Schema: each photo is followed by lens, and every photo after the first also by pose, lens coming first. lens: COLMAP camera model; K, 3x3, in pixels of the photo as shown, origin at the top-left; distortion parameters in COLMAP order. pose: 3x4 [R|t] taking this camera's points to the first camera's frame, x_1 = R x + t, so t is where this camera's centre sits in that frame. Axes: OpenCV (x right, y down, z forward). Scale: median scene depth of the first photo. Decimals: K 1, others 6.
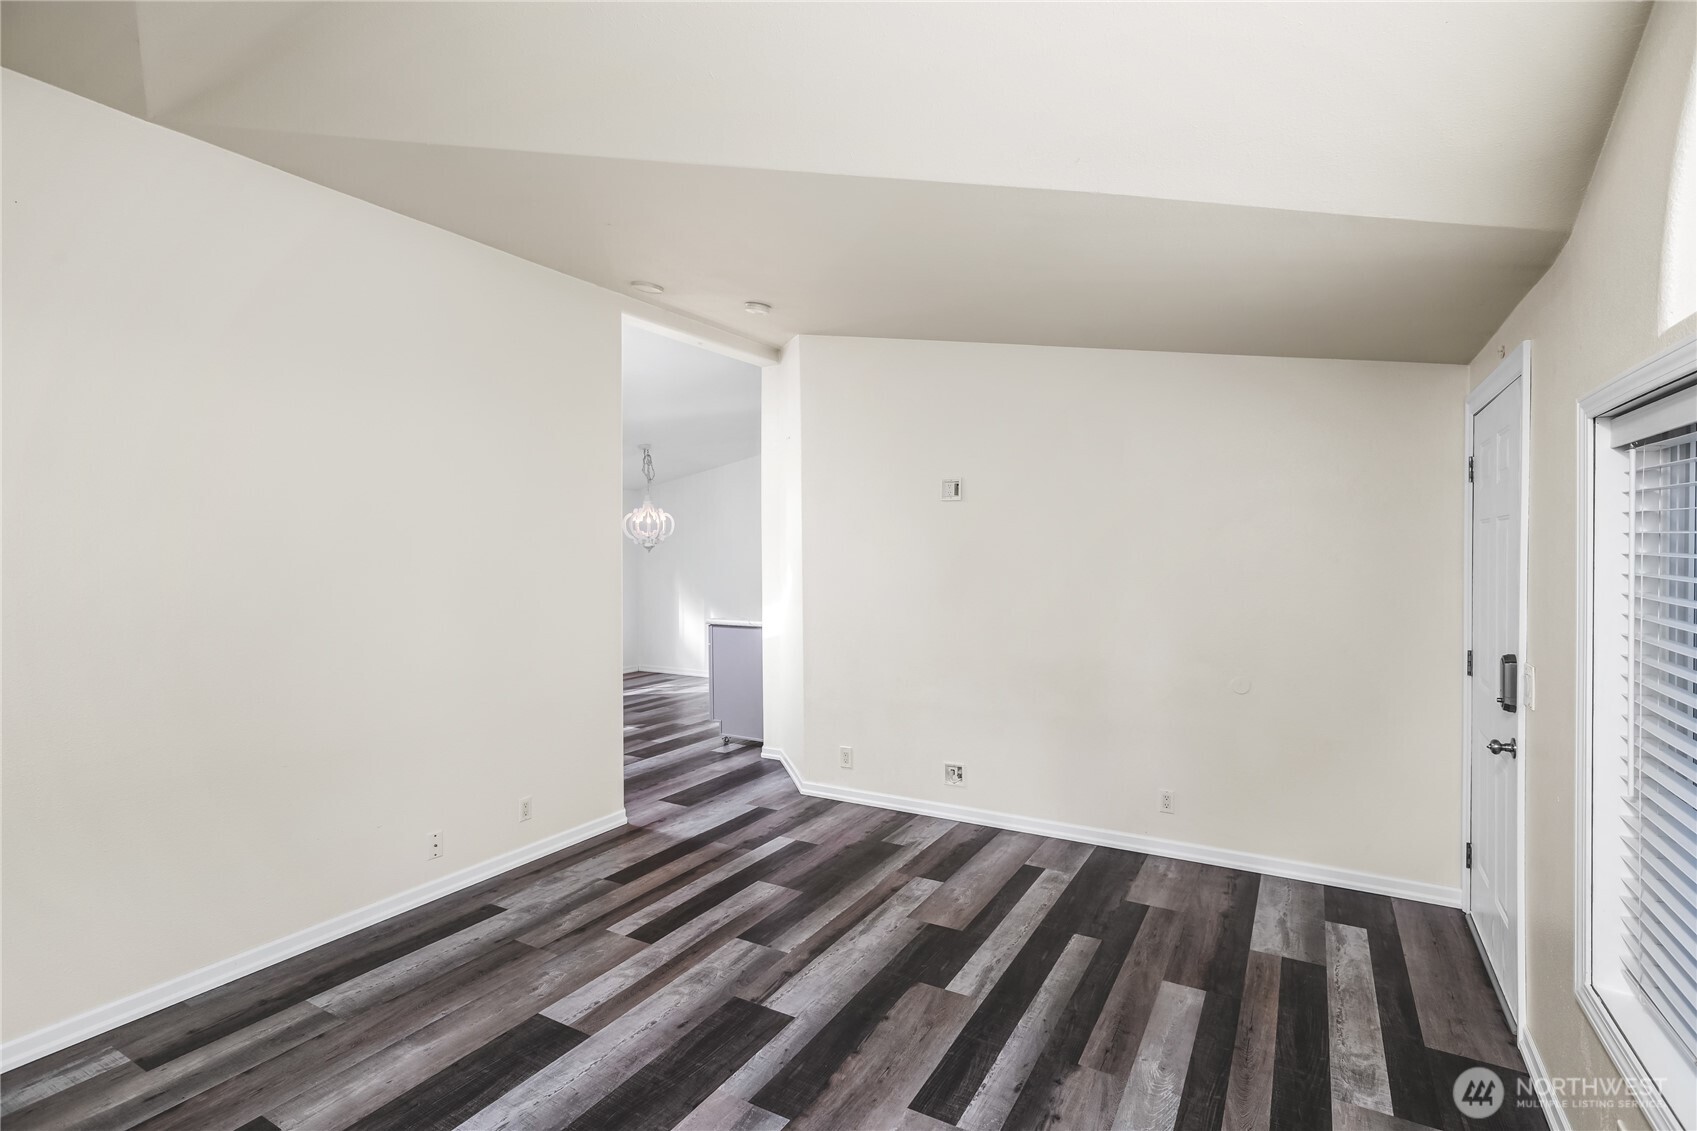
lens RADIAL K [[816.3, 0, 852.2], [0, 816.3, 557.4], [0, 0, 1]] dist [-0.004040, 0.003841]
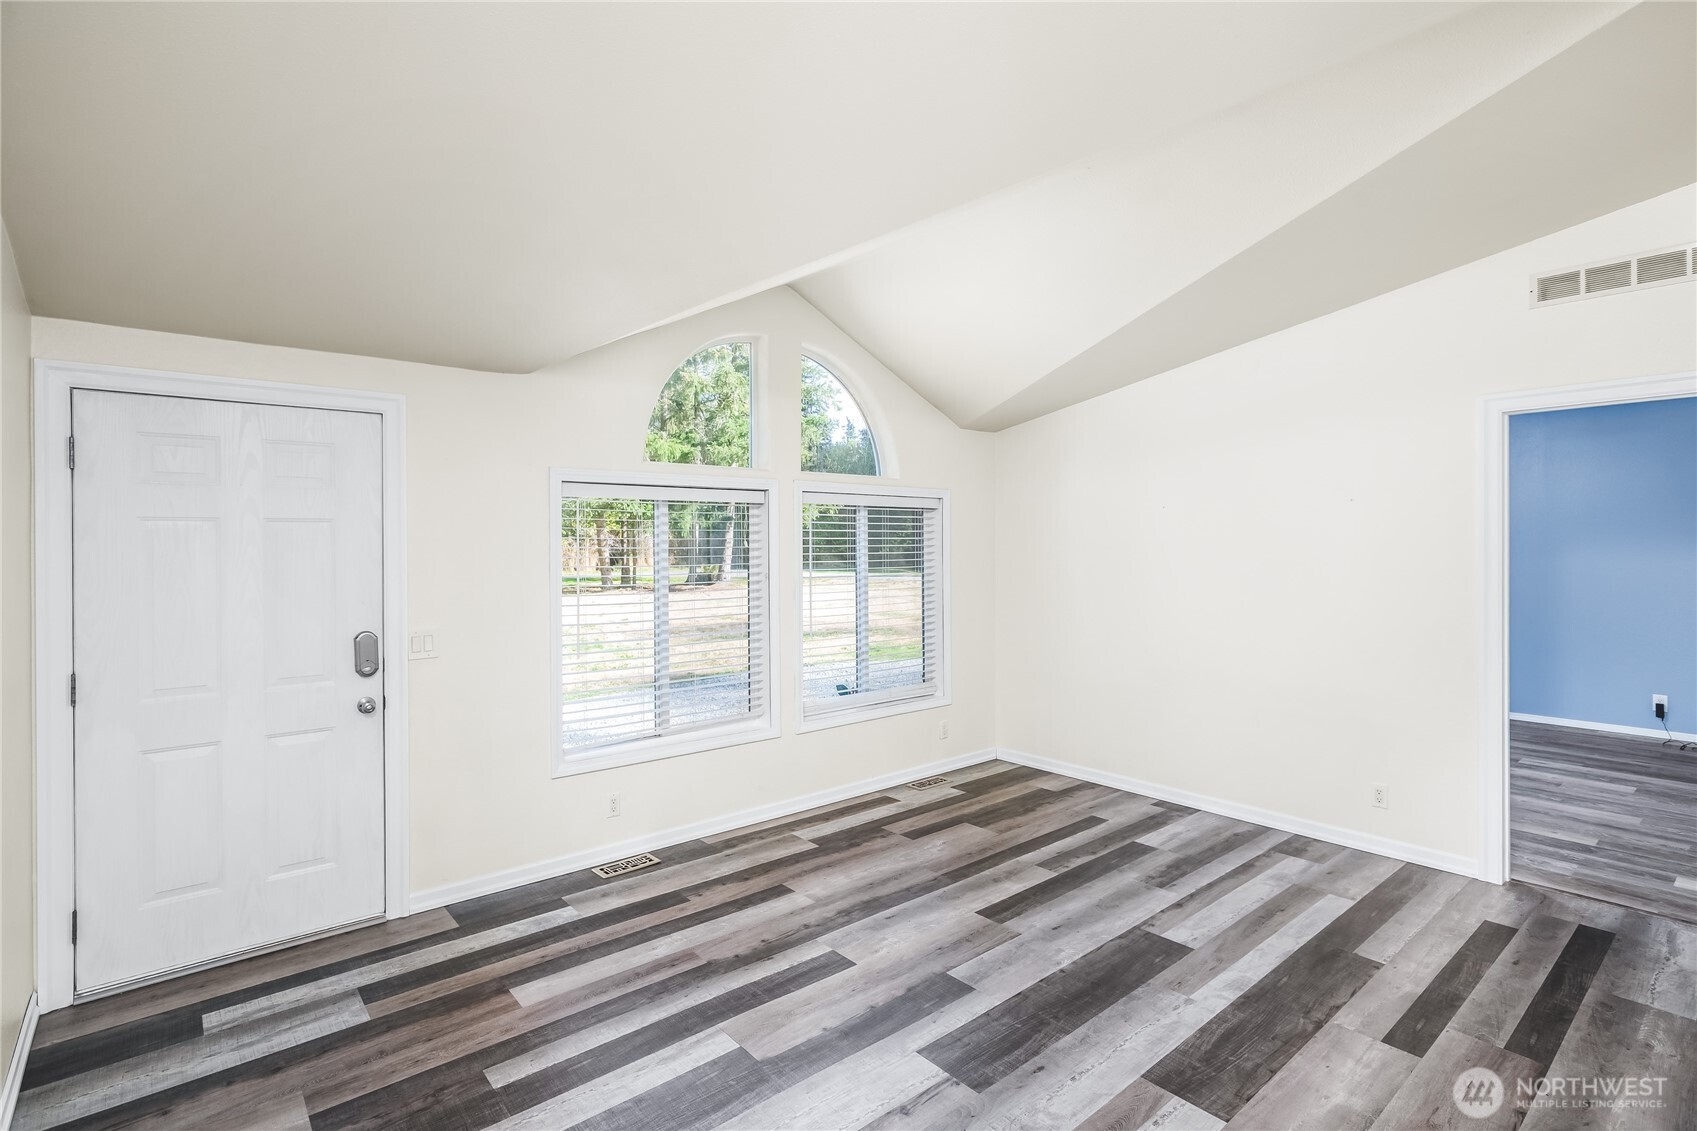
lens RADIAL K [[816.3, 0, 851.6], [0, 816.3, 555.0], [0, 0, 1]] dist [-0.004040, 0.003841]
pose [[-0.939250, 0.003800, 0.343212, -0.329694], [0.013848, 0.999544, 0.026830, -0.021719], [-0.342954, 0.029953, -0.938875, 1.928975]]
